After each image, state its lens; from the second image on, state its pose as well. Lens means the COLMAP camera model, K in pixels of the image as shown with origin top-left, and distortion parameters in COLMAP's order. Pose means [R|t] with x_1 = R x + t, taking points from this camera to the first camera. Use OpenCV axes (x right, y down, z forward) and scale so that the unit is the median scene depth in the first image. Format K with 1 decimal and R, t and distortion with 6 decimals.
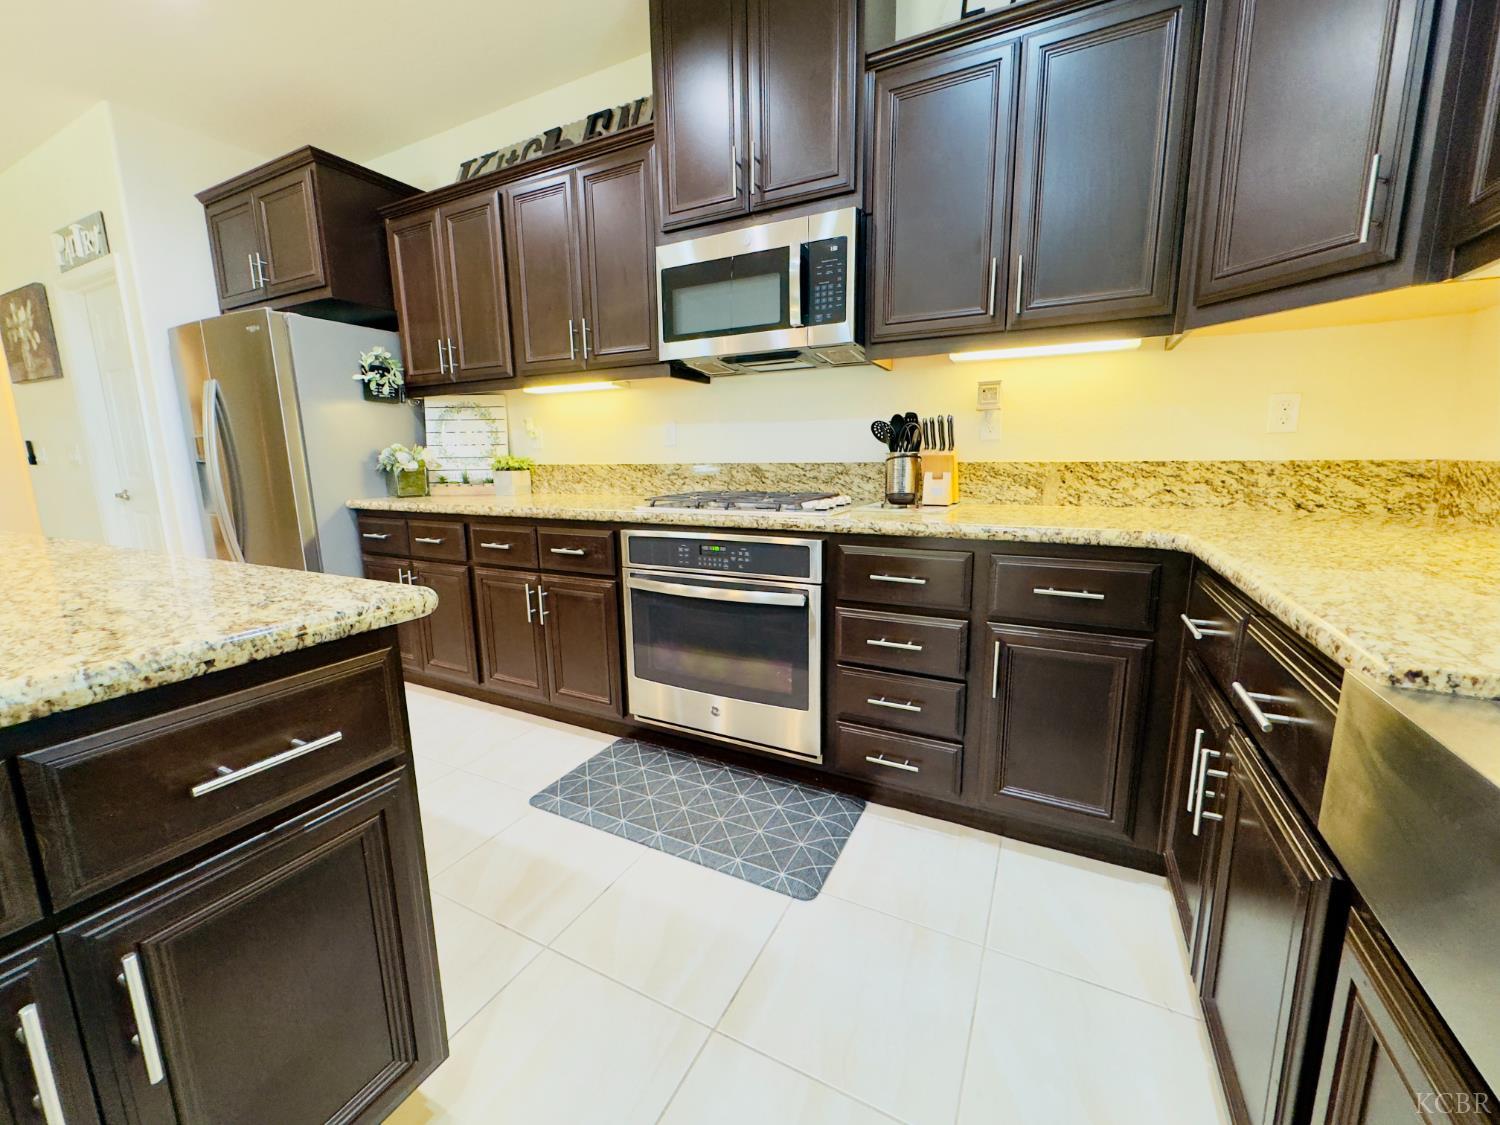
lens RADIAL K [[598.4, 0, 749.9], [0, 598.4, 559.1], [0, 0, 1]] dist [-0.002065, -0.000347]
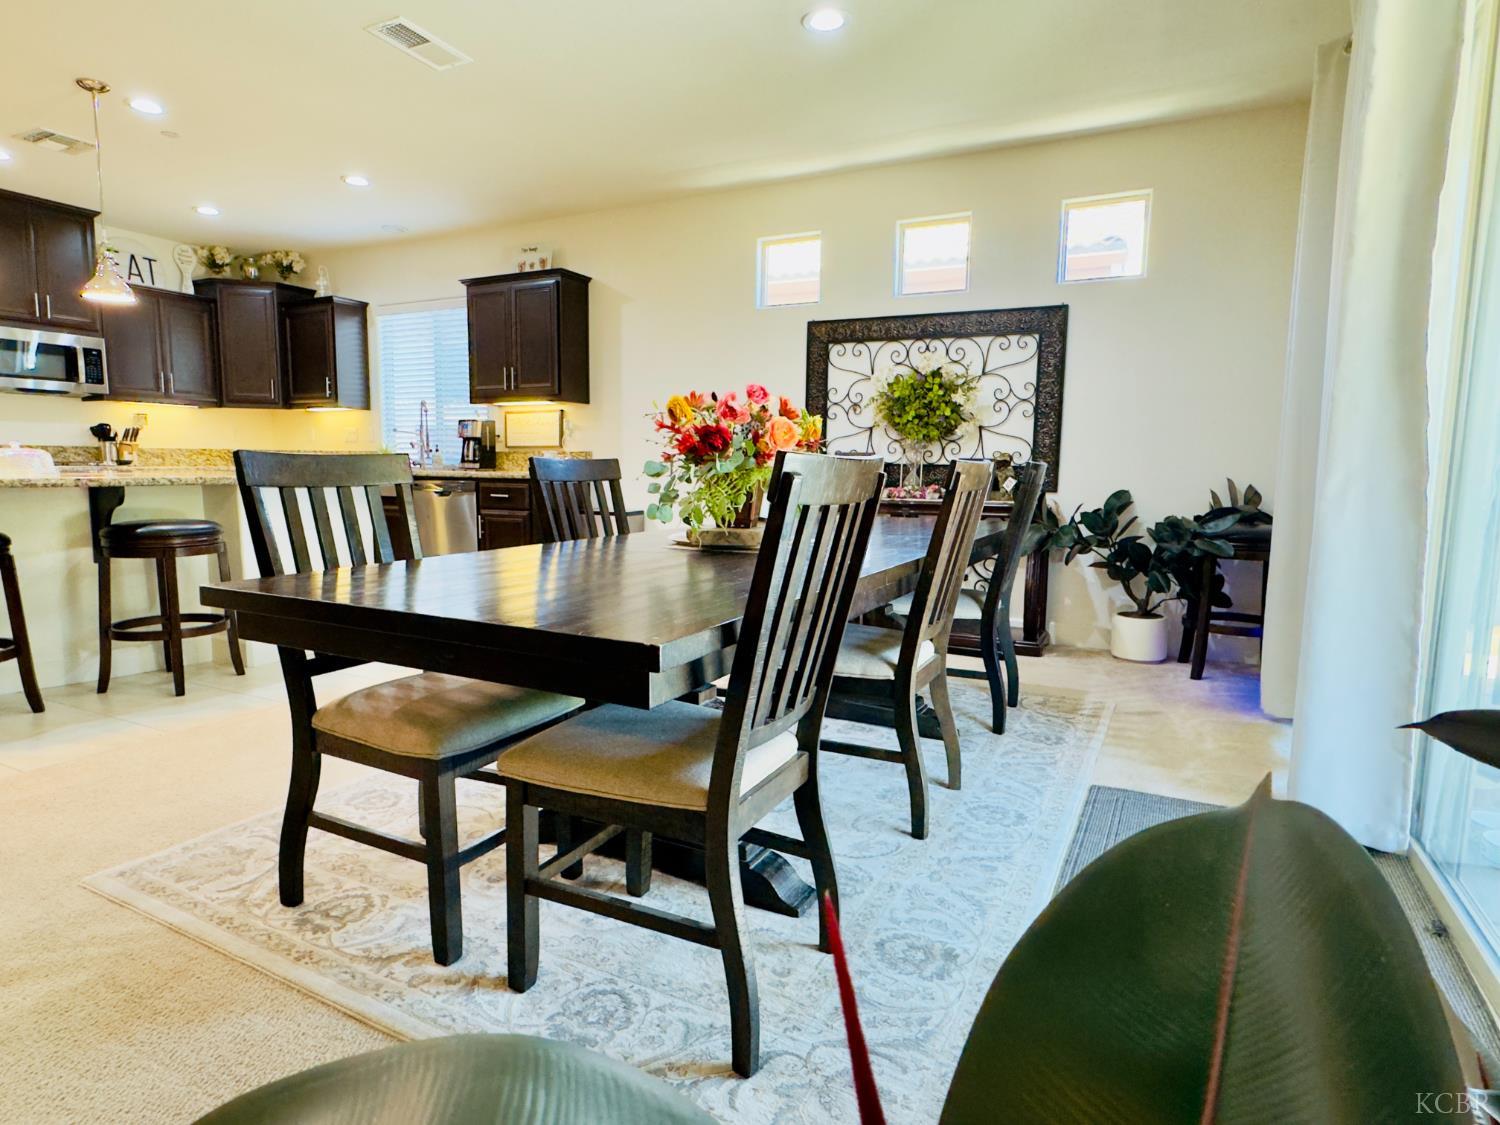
lens RADIAL K [[841.7, 0, 738.3], [0, 841.7, 563.2], [0, 0, 1]] dist [-0.006569, 0.002145]
pose [[-0.000957, -0.106614, 0.994300, -2.831229], [0.161520, 0.981228, 0.105368, 0.301065], [-0.986869, 0.160700, 0.016282, -1.229236]]
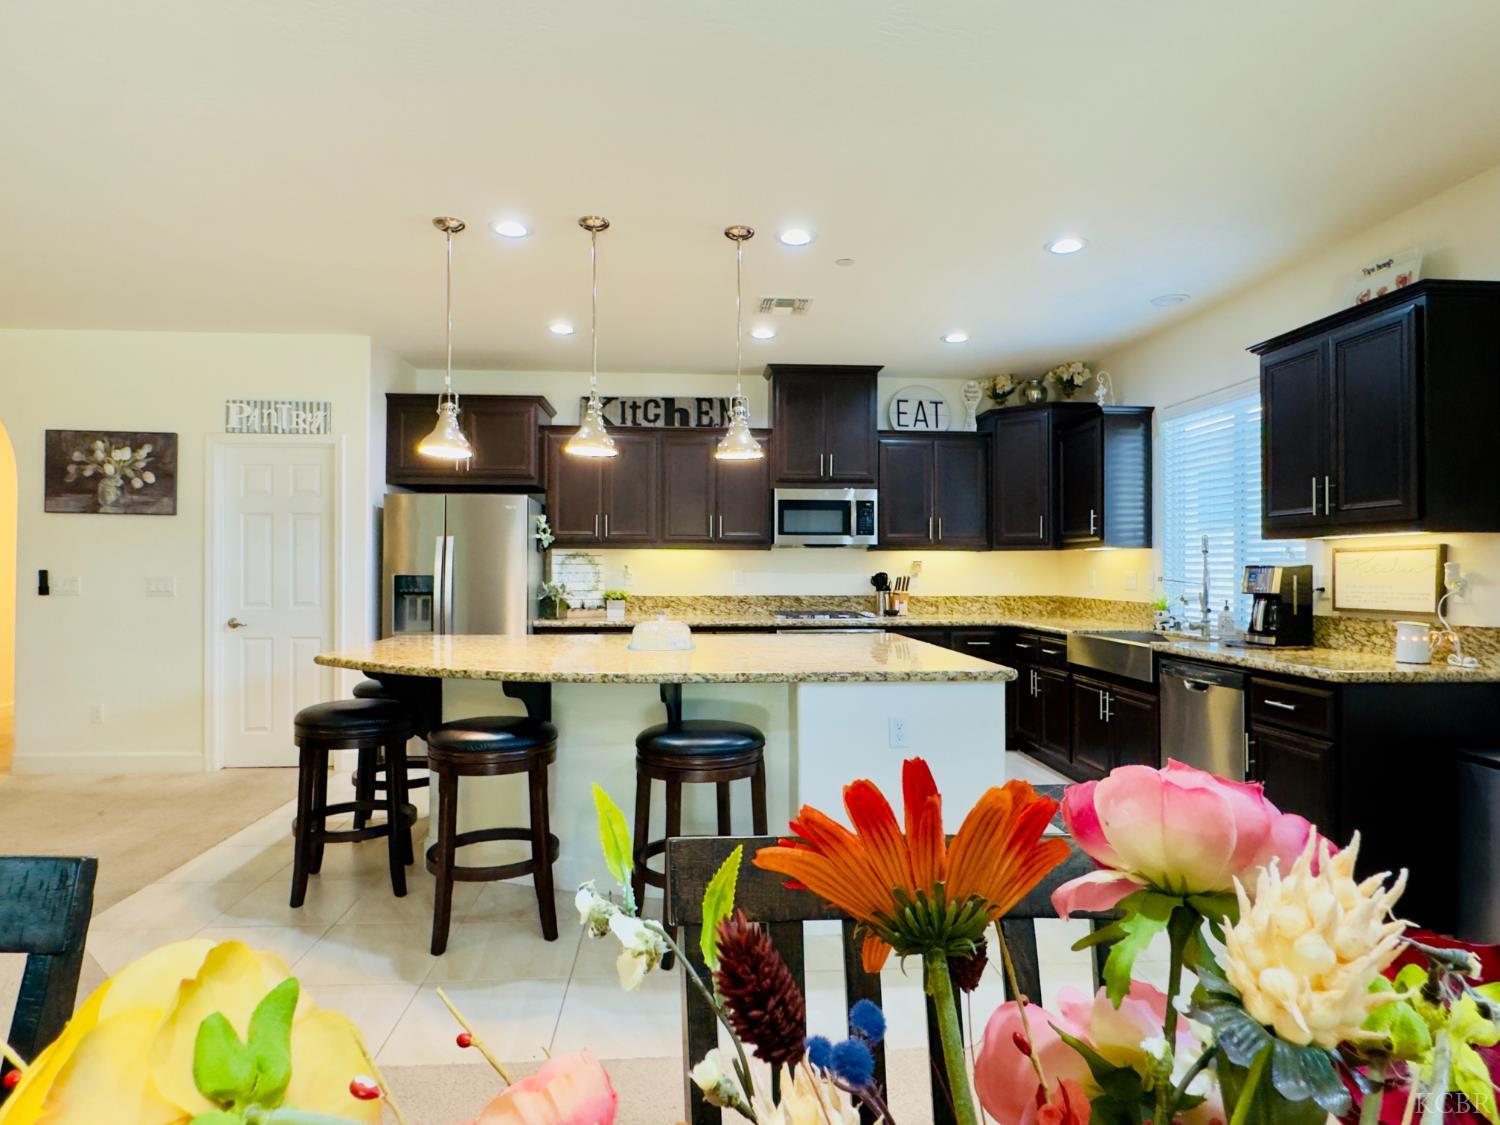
lens RADIAL K [[841.7, 0, 742.8], [0, 841.7, 563.6], [0, 0, 1]] dist [-0.006569, 0.002145]
pose [[0.856376, 0.018194, 0.516032, -1.733633], [0.075890, 0.984091, -0.160640, 0.168241], [-0.510745, 0.176730, 0.841372, -1.286989]]
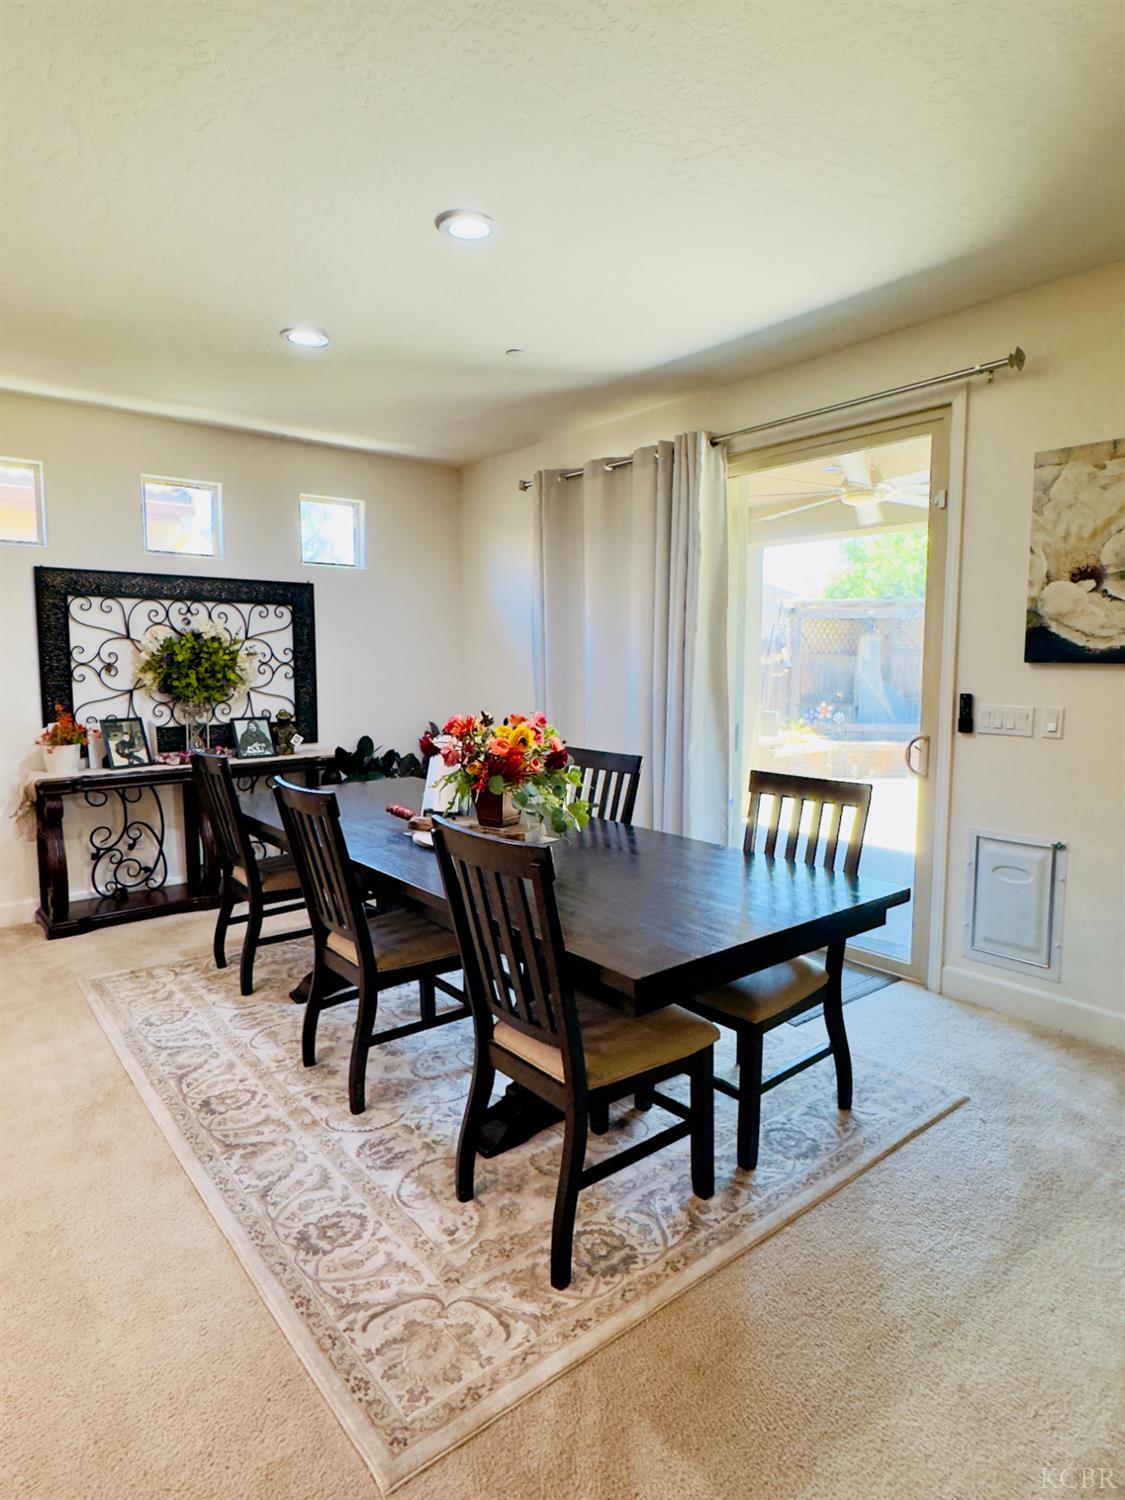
lens RADIAL K [[841.7, 0, 561.8], [0, 841.7, 748.9], [0, 0, 1]] dist [-0.006569, 0.002145]
pose [[-0.919787, -0.028204, 0.391403, -2.307607], [0.080241, 0.962822, 0.257944, -0.102416], [-0.384127, 0.268661, -0.883328, -0.046332]]
